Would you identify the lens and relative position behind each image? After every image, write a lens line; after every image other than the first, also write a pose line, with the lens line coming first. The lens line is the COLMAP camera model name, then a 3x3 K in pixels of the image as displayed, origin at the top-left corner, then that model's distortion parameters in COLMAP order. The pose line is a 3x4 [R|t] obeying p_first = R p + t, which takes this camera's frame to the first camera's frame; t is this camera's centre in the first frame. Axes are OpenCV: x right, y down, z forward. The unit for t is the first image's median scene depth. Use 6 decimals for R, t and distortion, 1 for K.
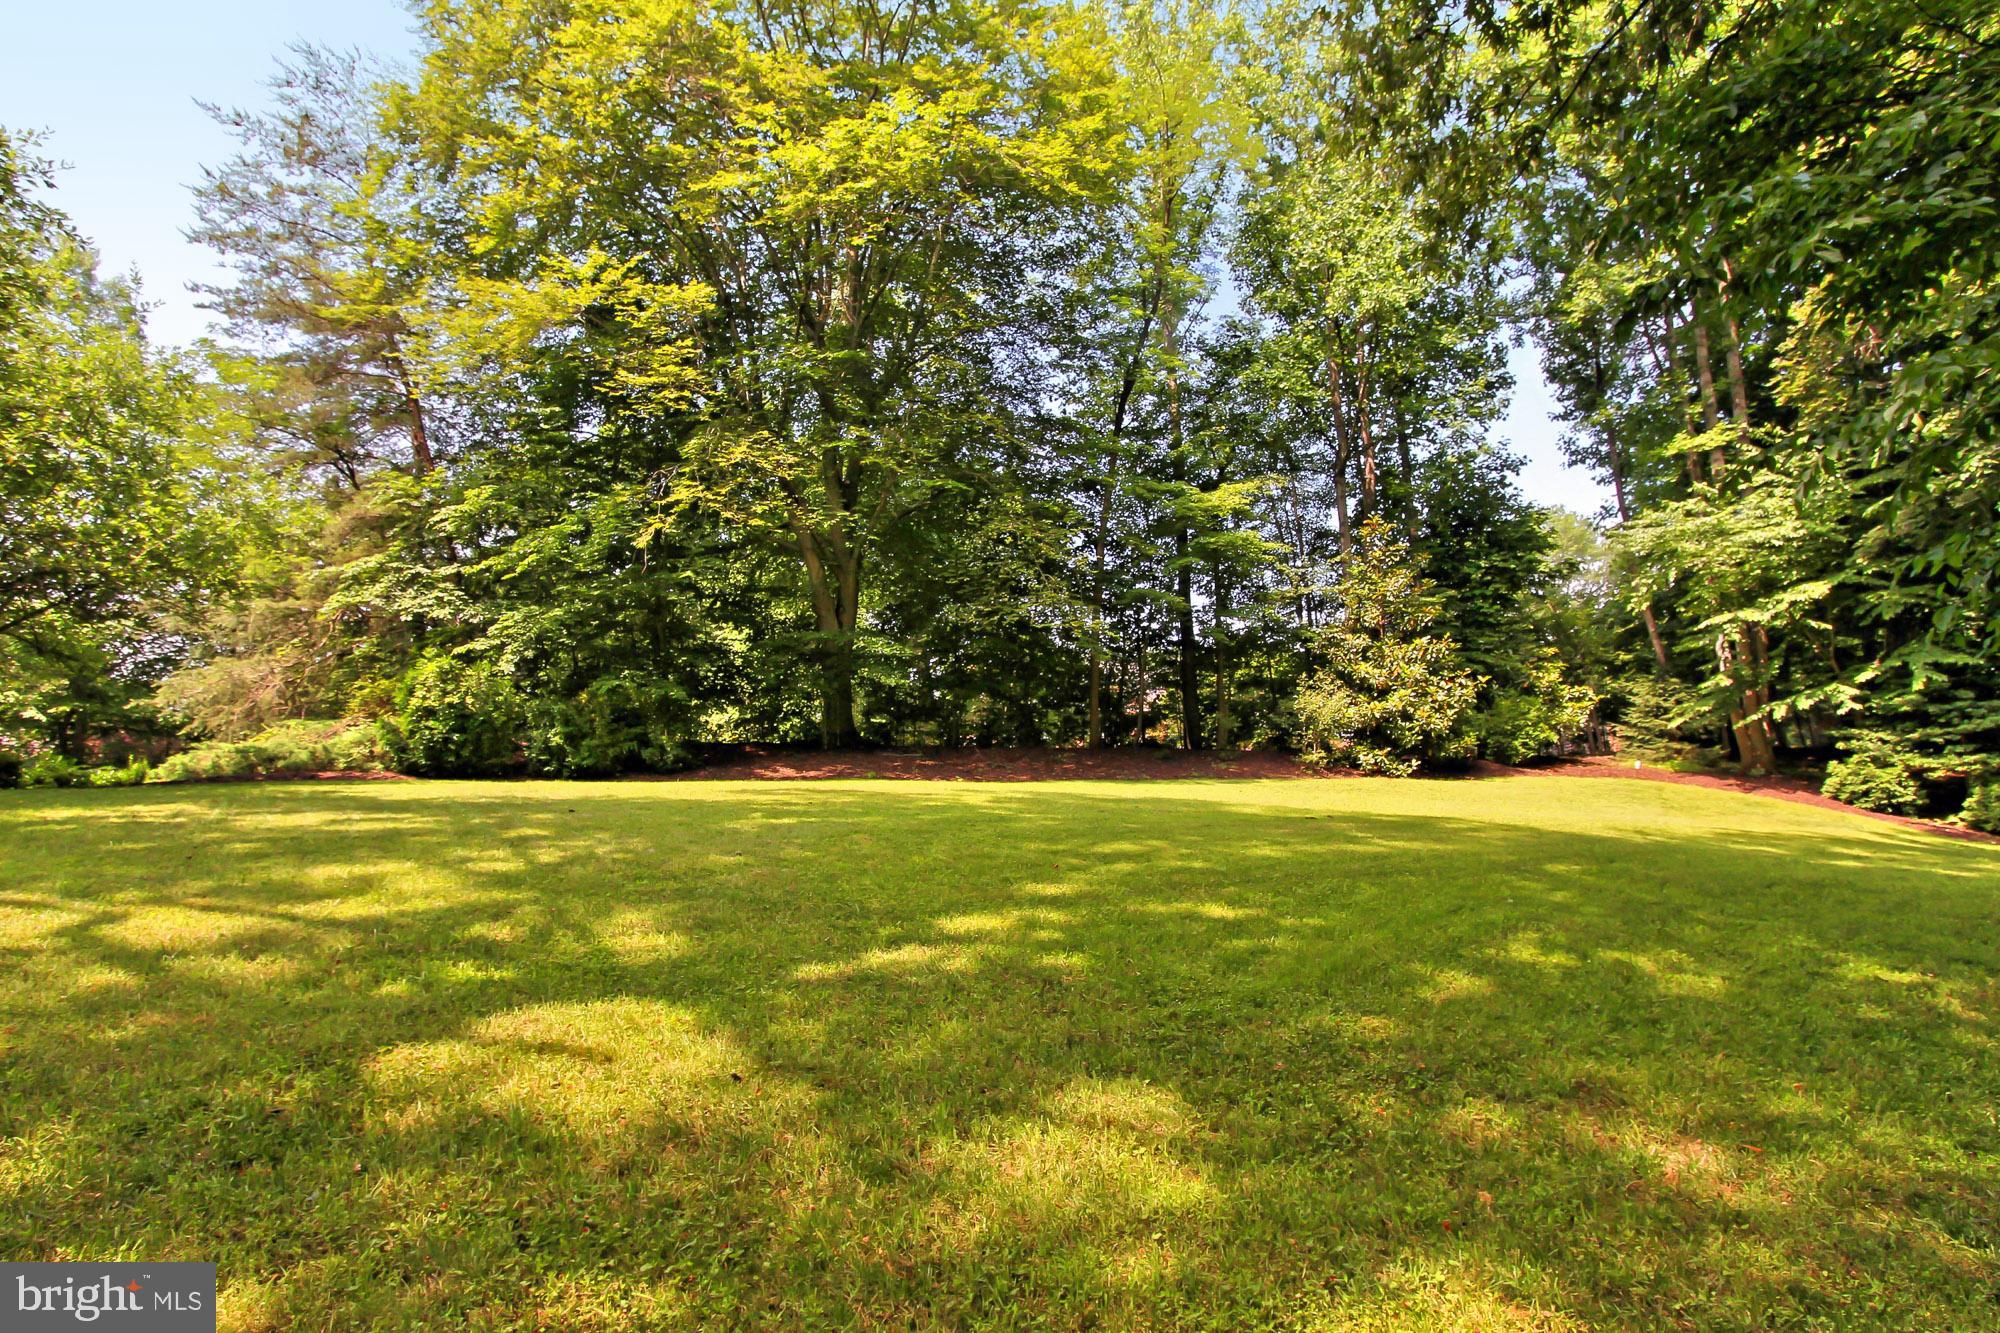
lens RADIAL K [[1082.0, 0, 1033.7], [0, 1082.0, 623.3], [0, 0, 1]] dist [-0.011065, -0.000223]
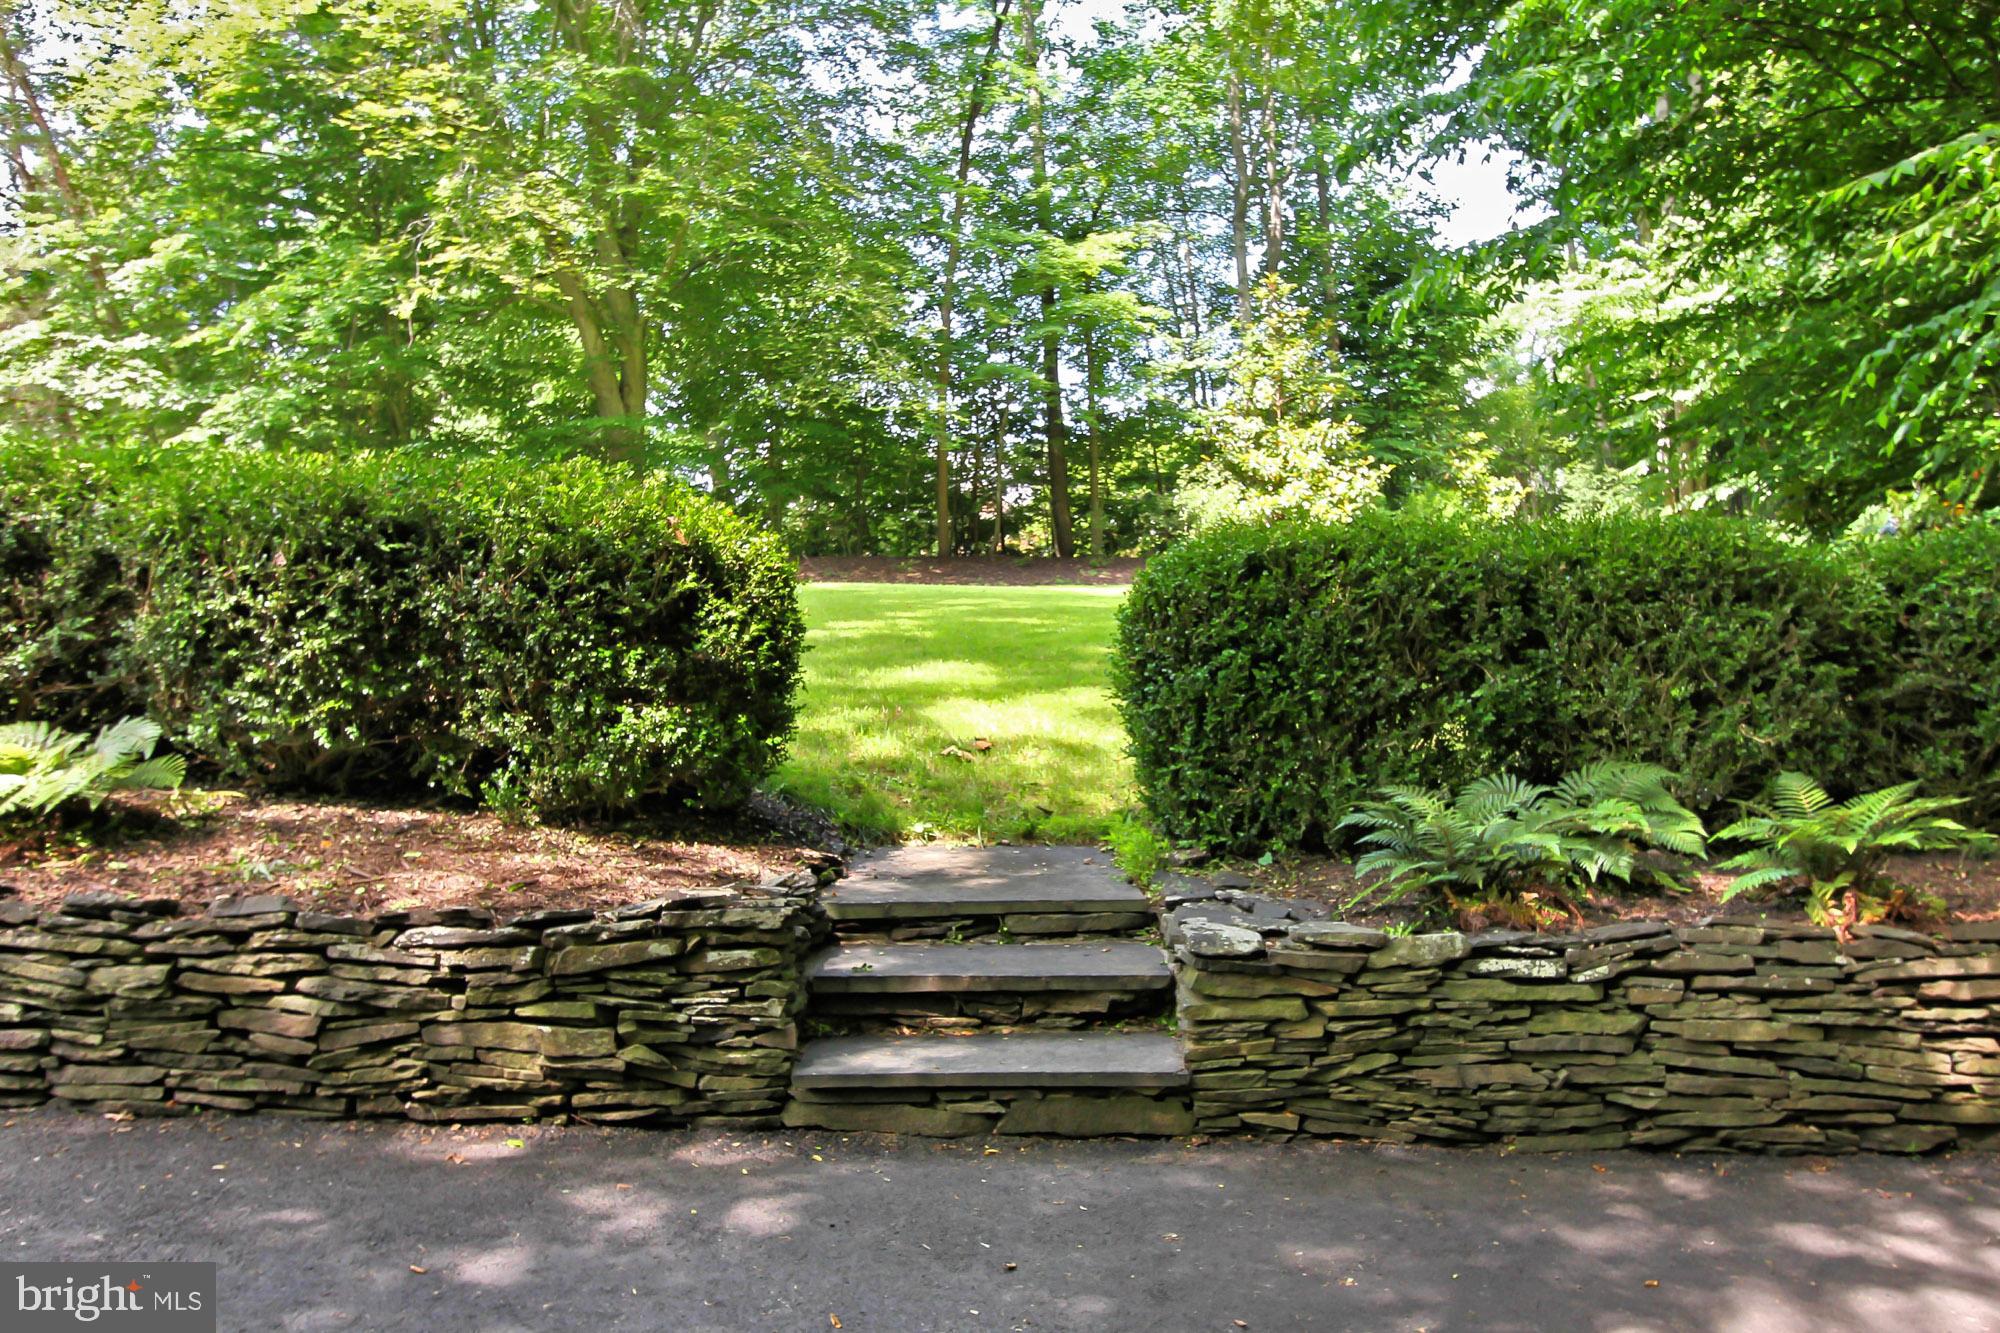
lens RADIAL K [[1082.0, 0, 1033.7], [0, 1082.0, 623.3], [0, 0, 1]] dist [-0.011065, -0.000223]
pose [[0.989852, -0.031591, 0.138548, 0.007475], [0.003664, 0.980327, 0.197348, 0.000524], [-0.142057, -0.194838, 0.970494, 0.166408]]
